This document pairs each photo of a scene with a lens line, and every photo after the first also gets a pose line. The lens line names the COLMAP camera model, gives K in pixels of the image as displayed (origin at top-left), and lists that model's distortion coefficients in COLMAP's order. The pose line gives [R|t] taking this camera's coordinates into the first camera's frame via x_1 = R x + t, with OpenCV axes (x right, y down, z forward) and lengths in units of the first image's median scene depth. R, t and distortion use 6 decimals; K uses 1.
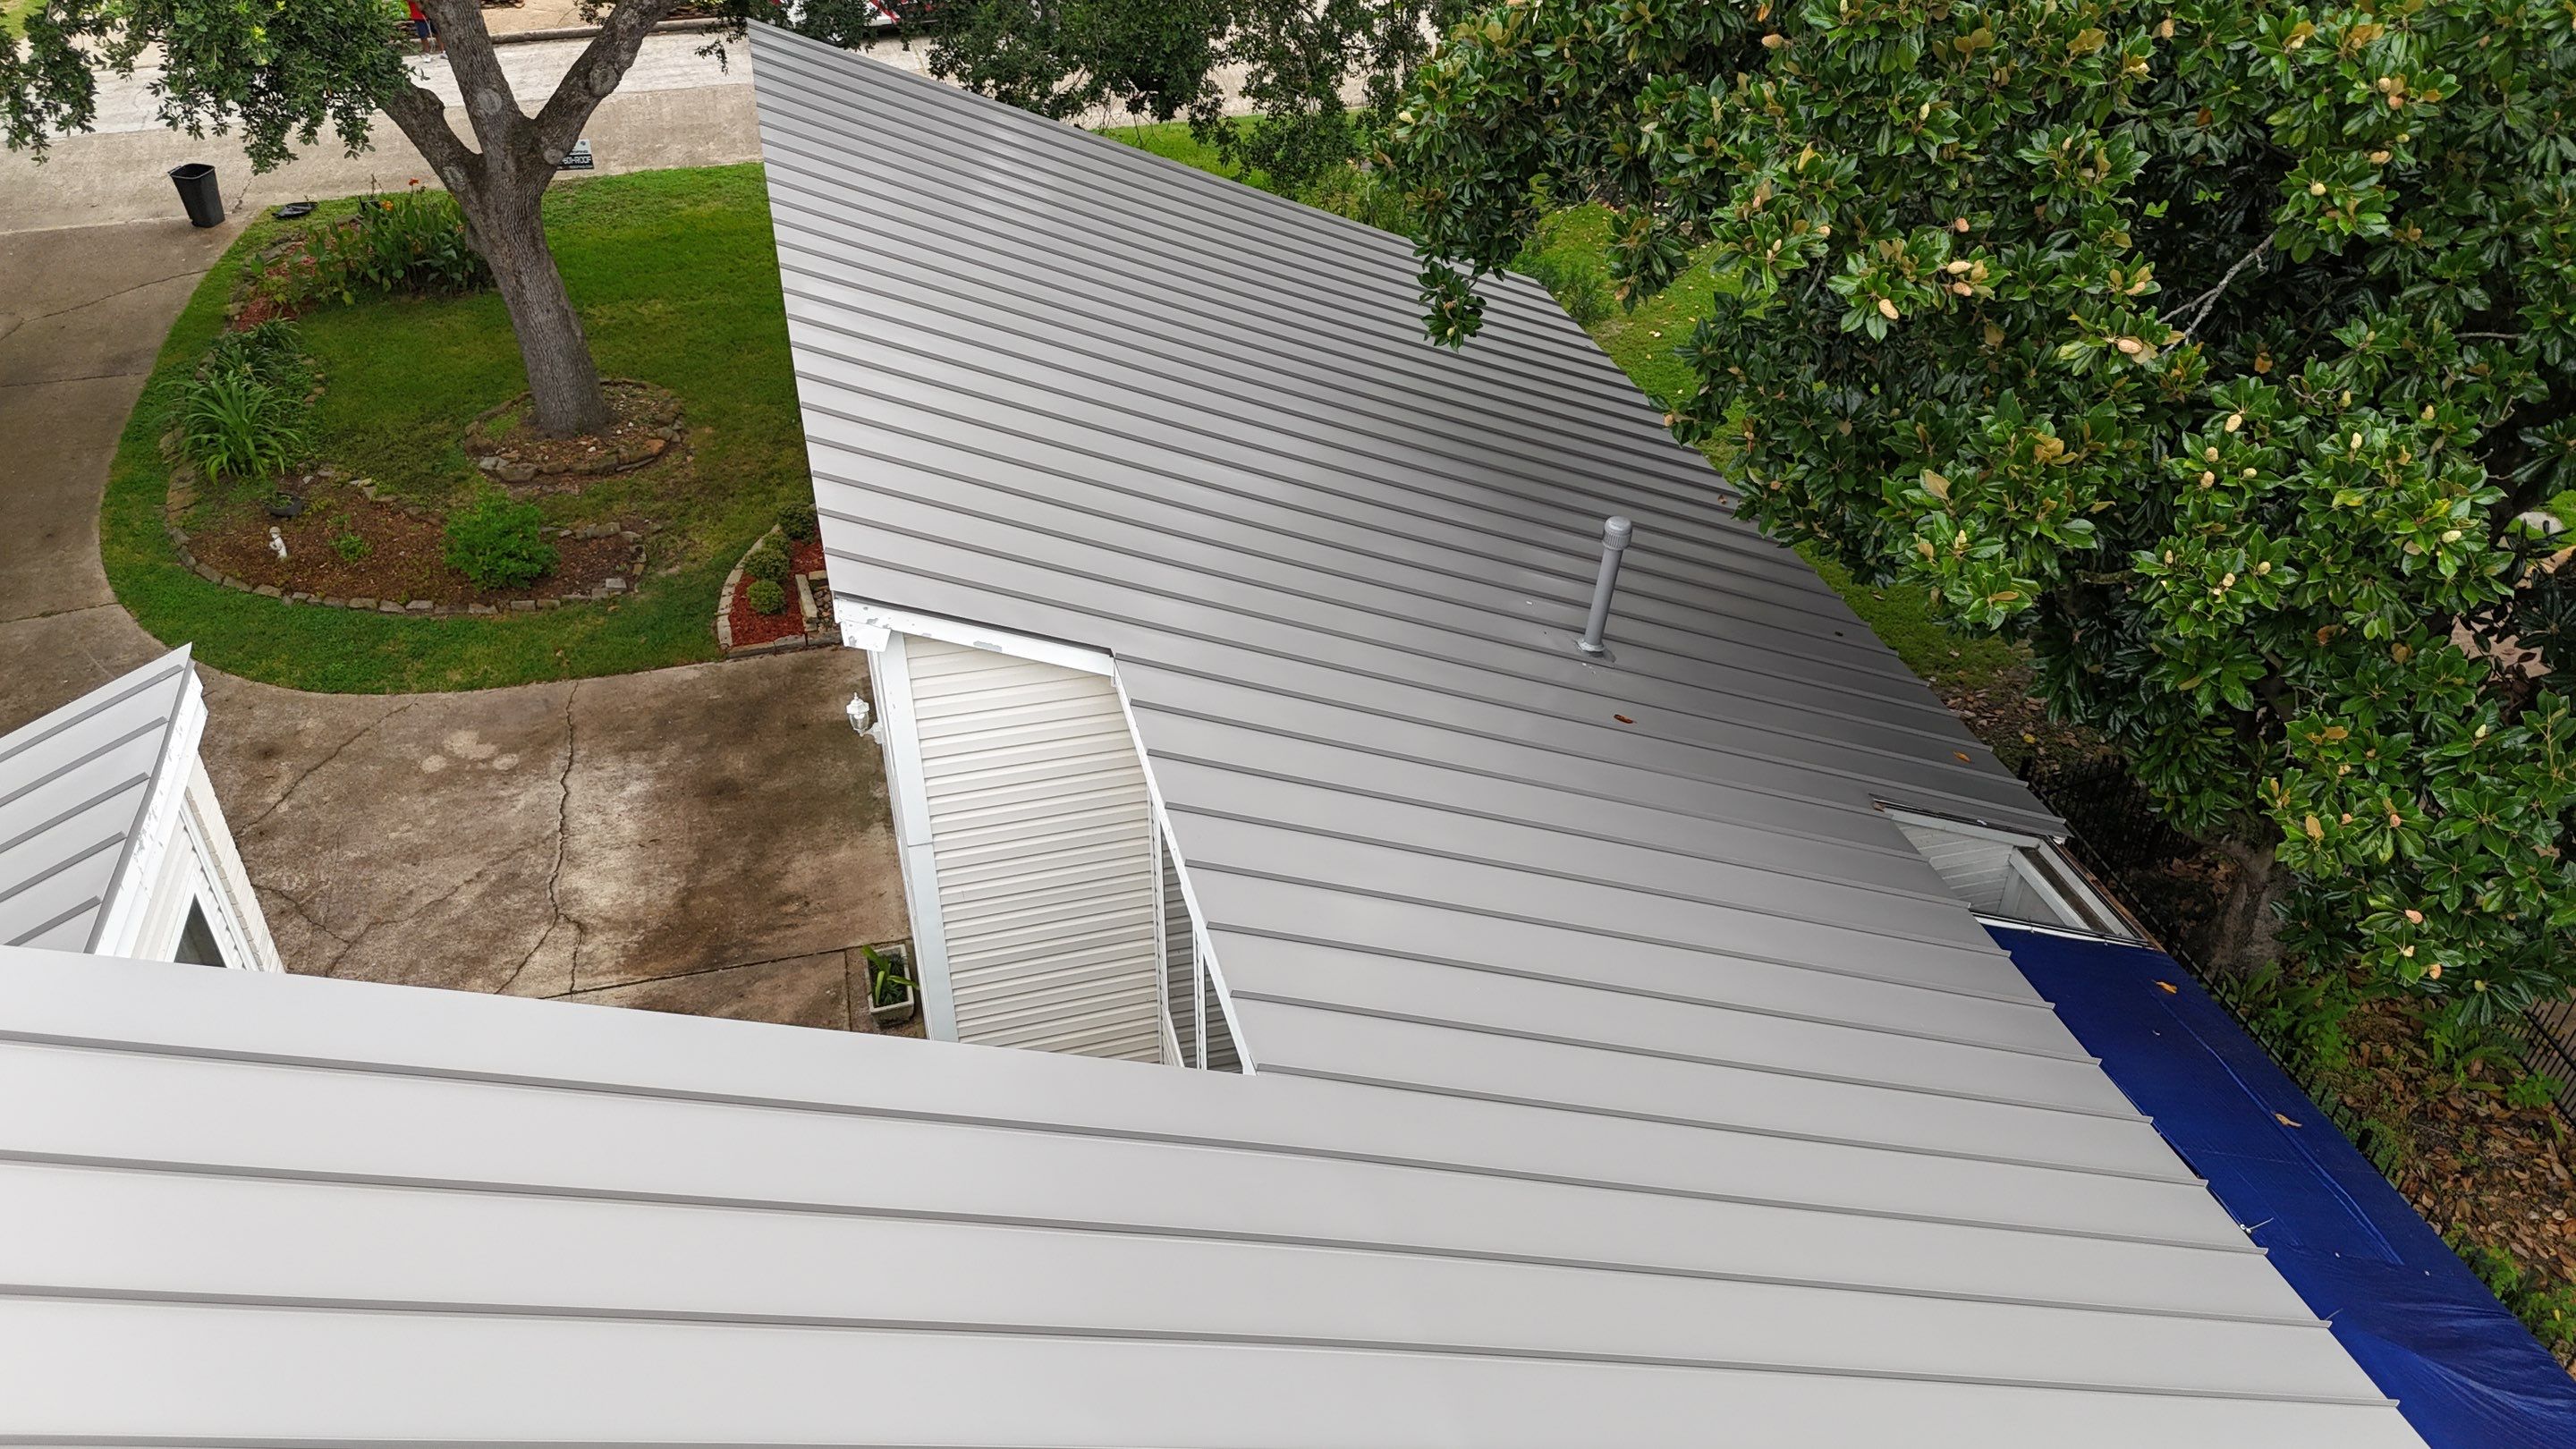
lens RADIAL K [[1908.9, 0, 1272.0], [0, 1908.9, 719.1], [0, 0, 1]] dist [0.060617, -0.051186]
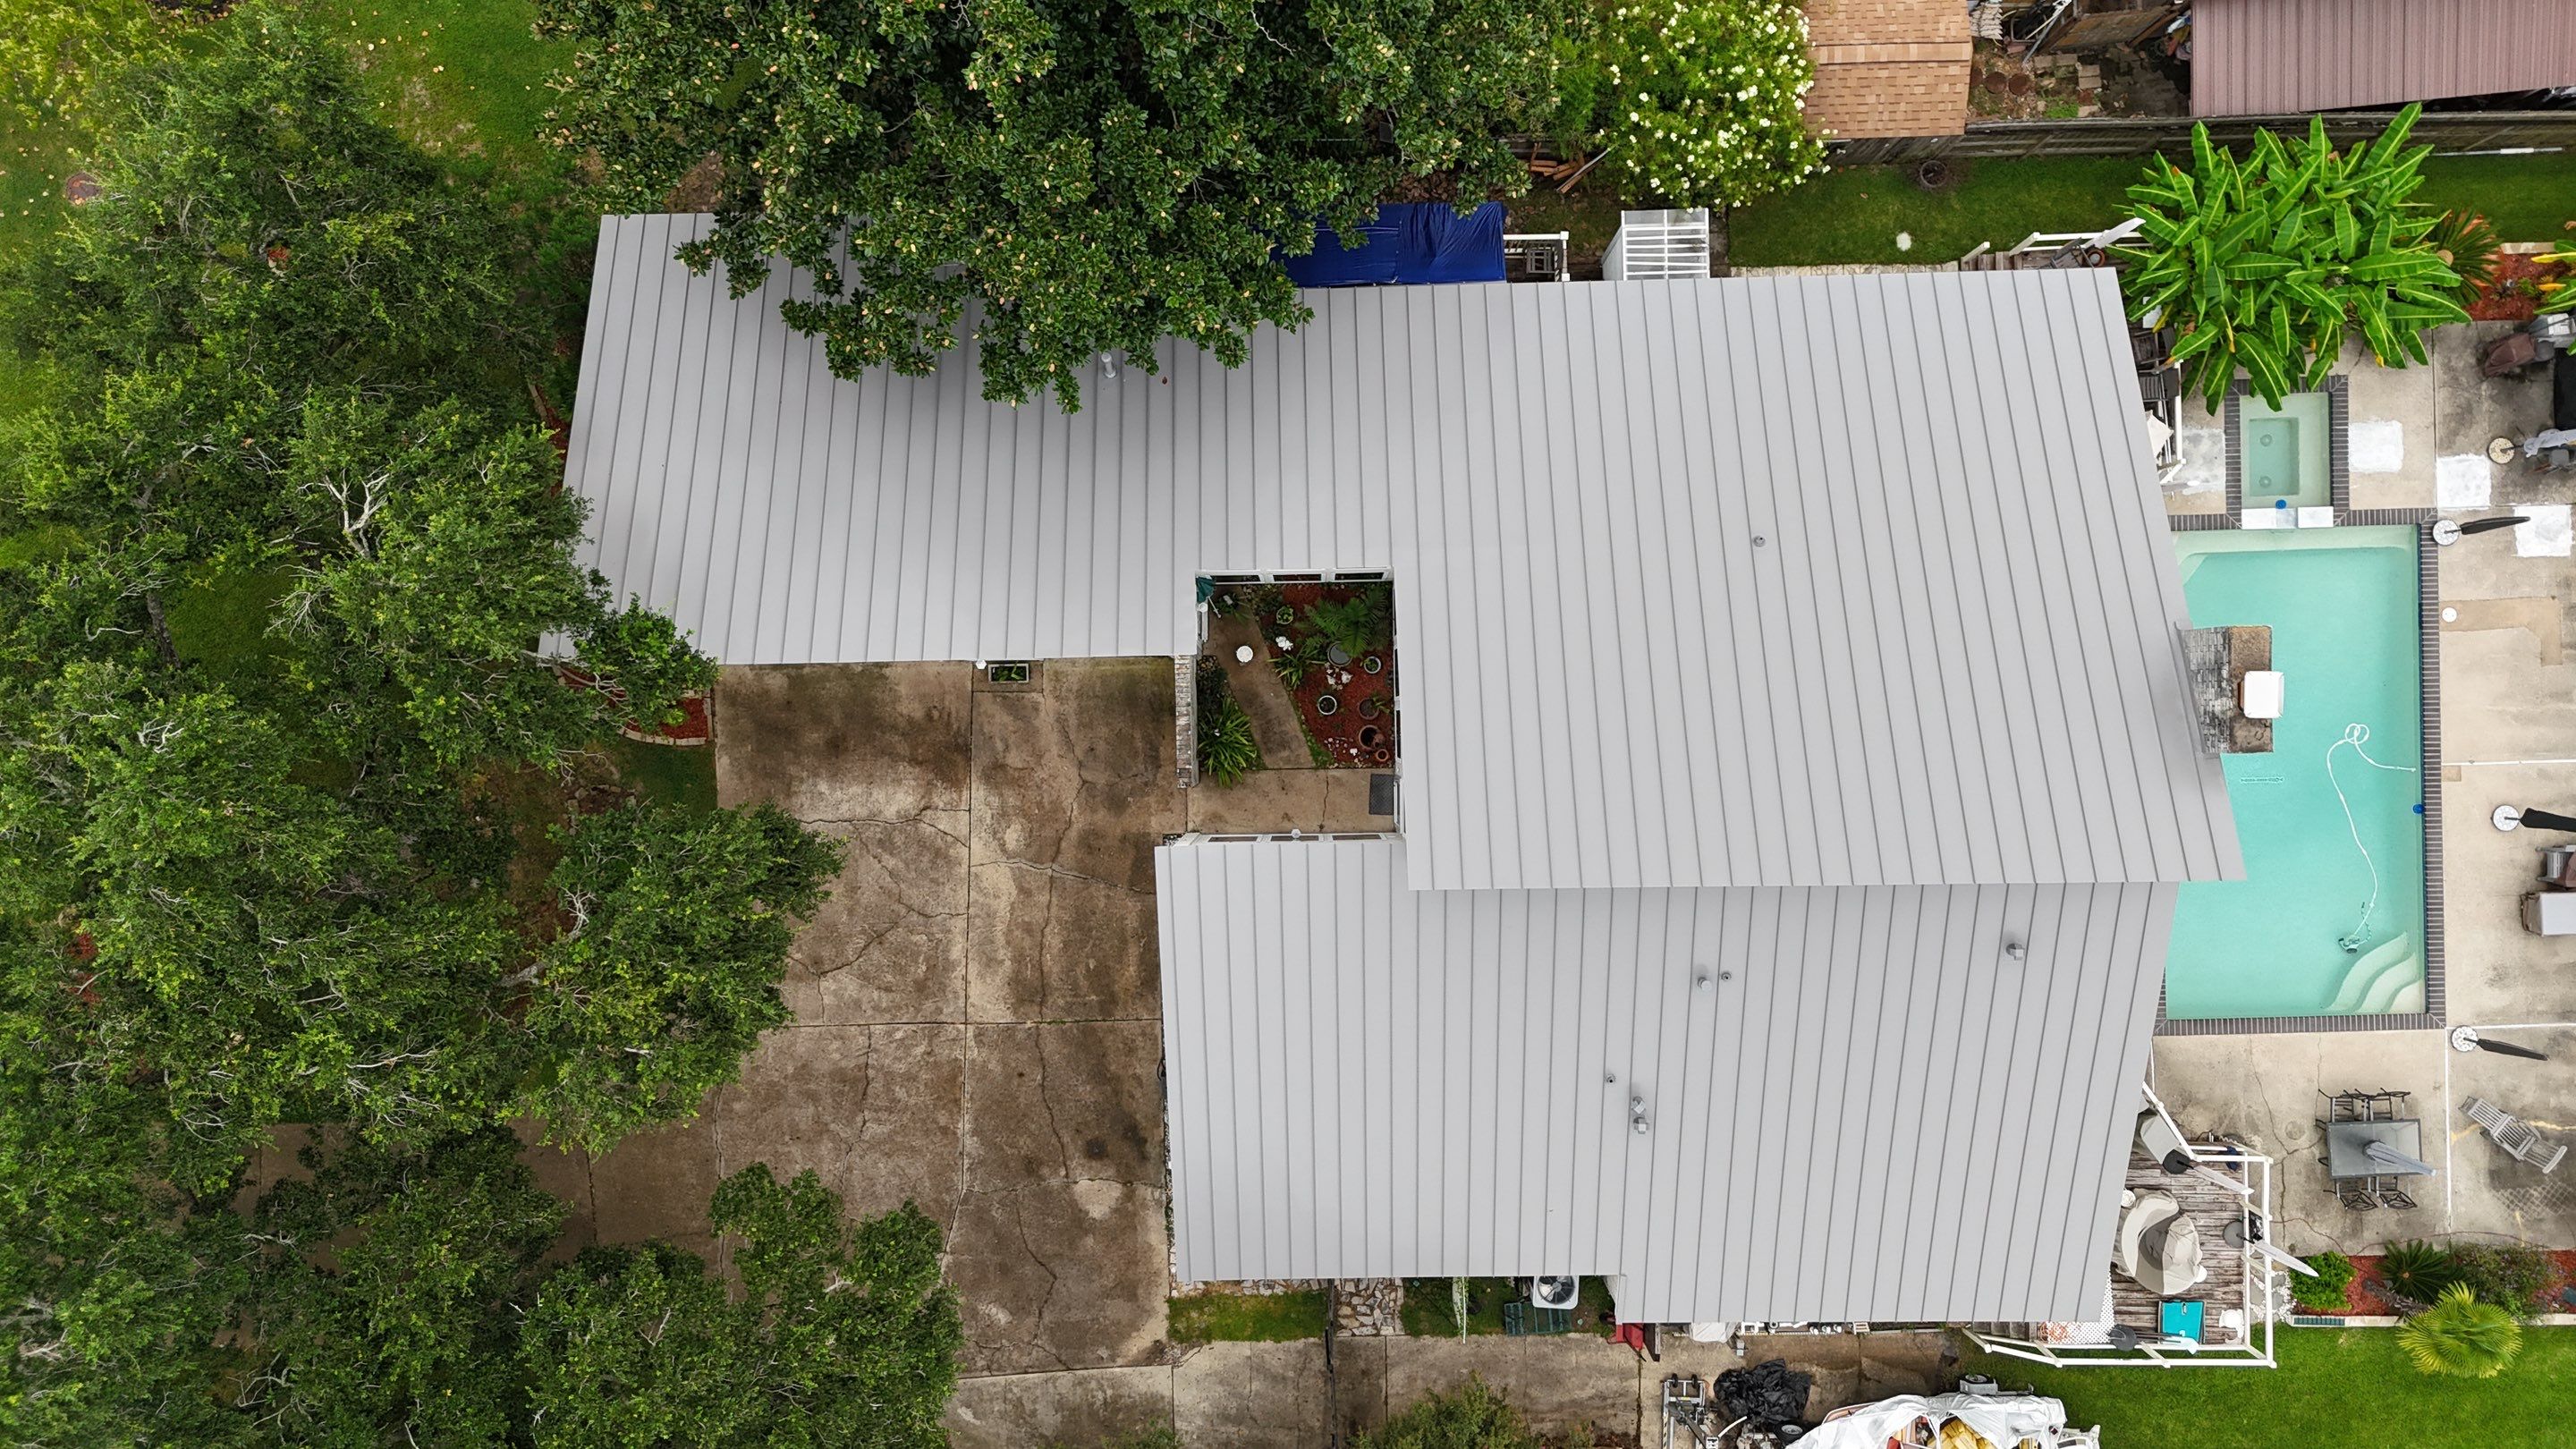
lens RADIAL K [[1908.9, 0, 1288.5], [0, 1908.9, 724.2], [0, 0, 1]] dist [0.060617, -0.051186]
pose [[0.236467, -0.971636, -0.002737, -0.168445], [0.567012, 0.135705, 0.812454, -1.450194], [-0.789038, -0.193670, 0.583019, -0.564452]]
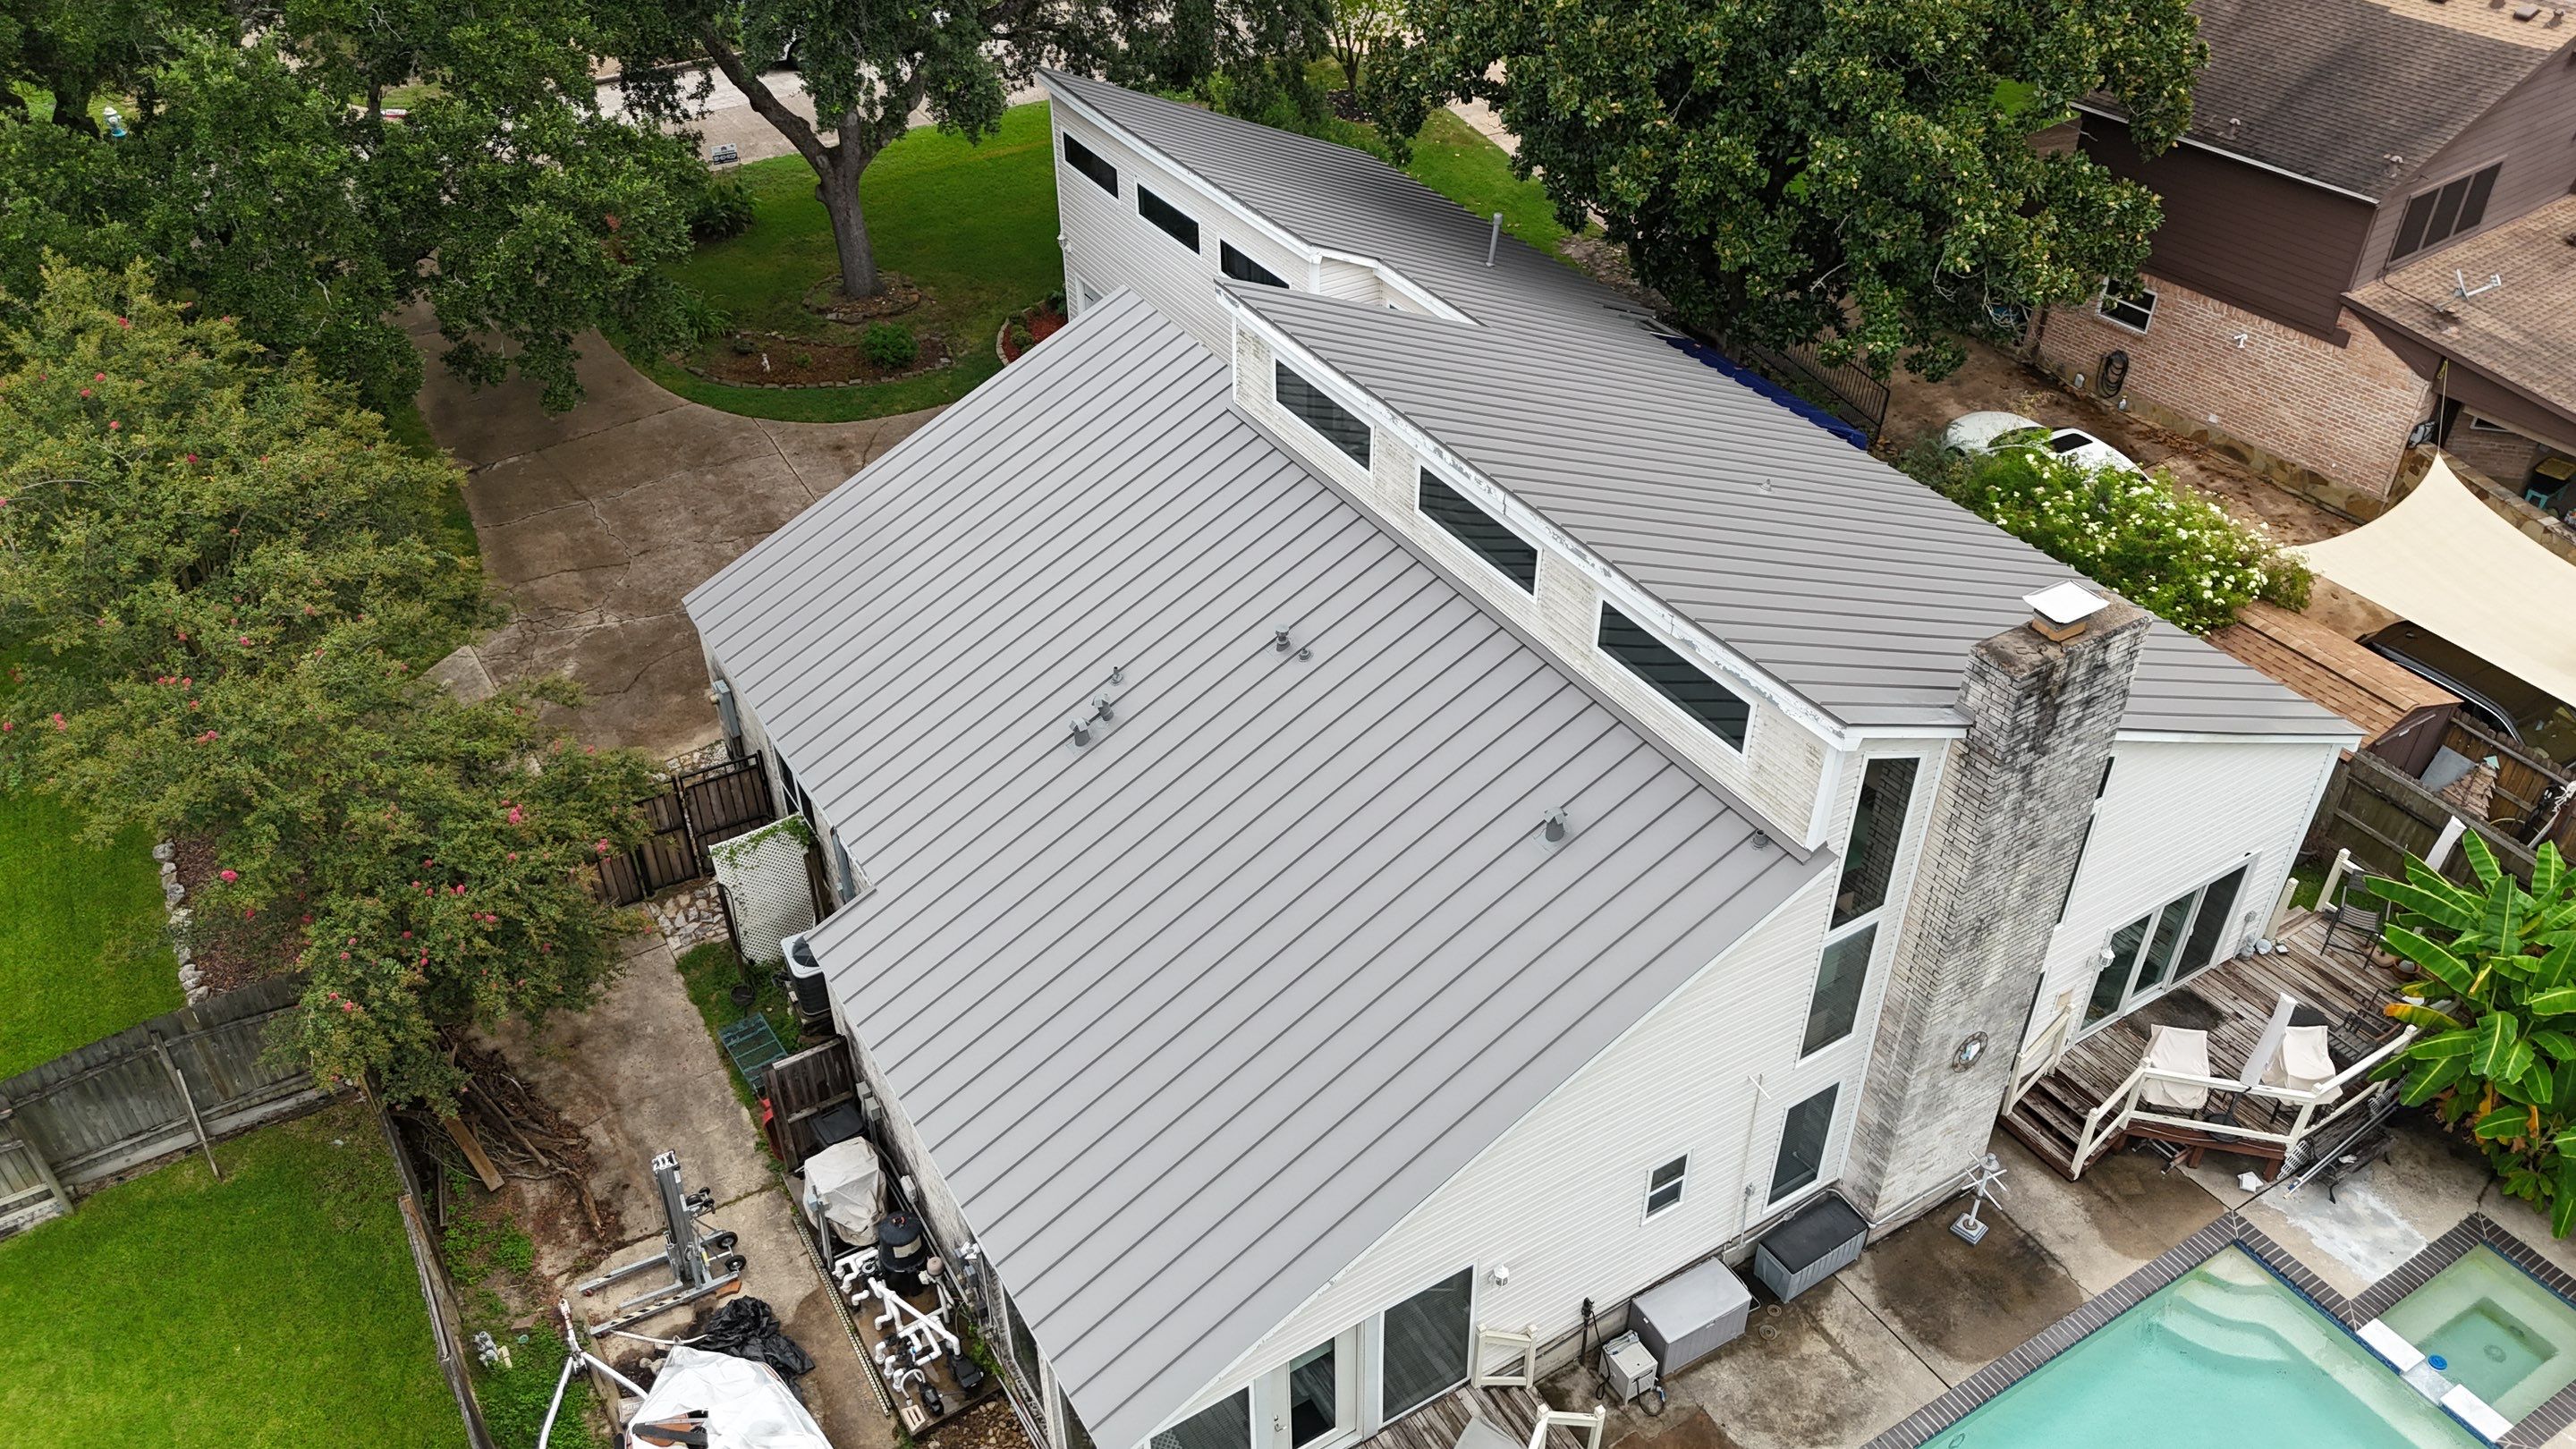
lens RADIAL K [[1908.9, 0, 1270.5], [0, 1908.9, 734.3], [0, 0, 1]] dist [0.060617, -0.051186]
pose [[0.959146, -0.176972, 0.220725, -0.665938], [0.169792, 0.984147, 0.051243, 0.331843], [-0.226294, -0.011672, 0.973989, -1.250114]]
